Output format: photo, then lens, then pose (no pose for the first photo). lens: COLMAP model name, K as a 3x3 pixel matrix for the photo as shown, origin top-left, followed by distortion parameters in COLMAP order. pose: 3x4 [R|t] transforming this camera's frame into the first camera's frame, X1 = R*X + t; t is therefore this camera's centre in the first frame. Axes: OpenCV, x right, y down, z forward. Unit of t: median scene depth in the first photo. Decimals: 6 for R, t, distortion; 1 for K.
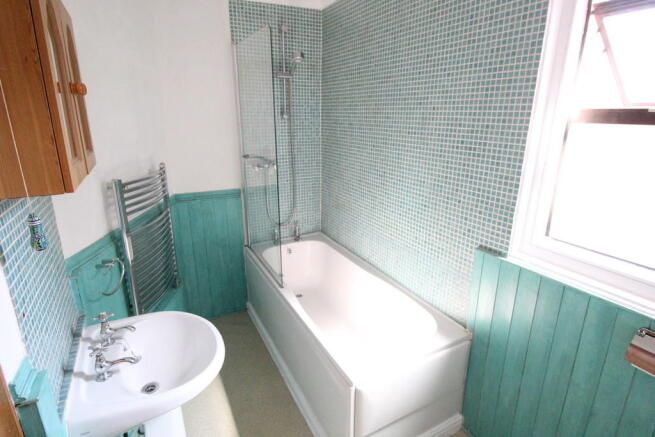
lens RADIAL K [[346.8, 0, 327.5], [0, 346.8, 218.5], [0, 0, 1]] dist [-0.024748, -0.001183]
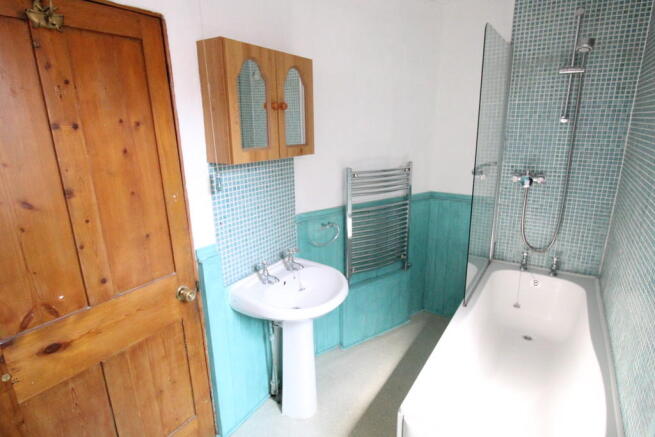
lens RADIAL K [[346.8, 0, 327.5], [0, 346.8, 218.5], [0, 0, 1]] dist [-0.024748, -0.001183]
pose [[0.463757, 0.223445, -0.857323, 0.590887], [-0.230876, 0.964719, 0.126546, -0.078249], [0.855351, 0.139249, 0.498983, 0.260056]]
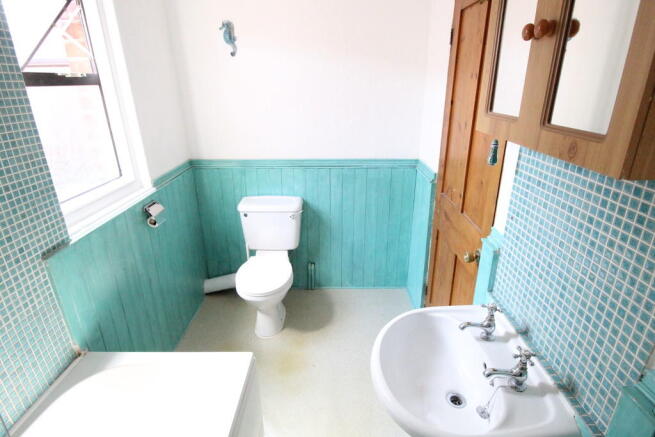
lens RADIAL K [[346.8, 0, 327.5], [0, 346.8, 218.5], [0, 0, 1]] dist [-0.024748, -0.001183]
pose [[-0.882971, -0.169584, 0.437725, -0.421954], [0.133652, 0.803055, 0.580723, -0.334513], [-0.449999, 0.571264, -0.686410, 1.184050]]
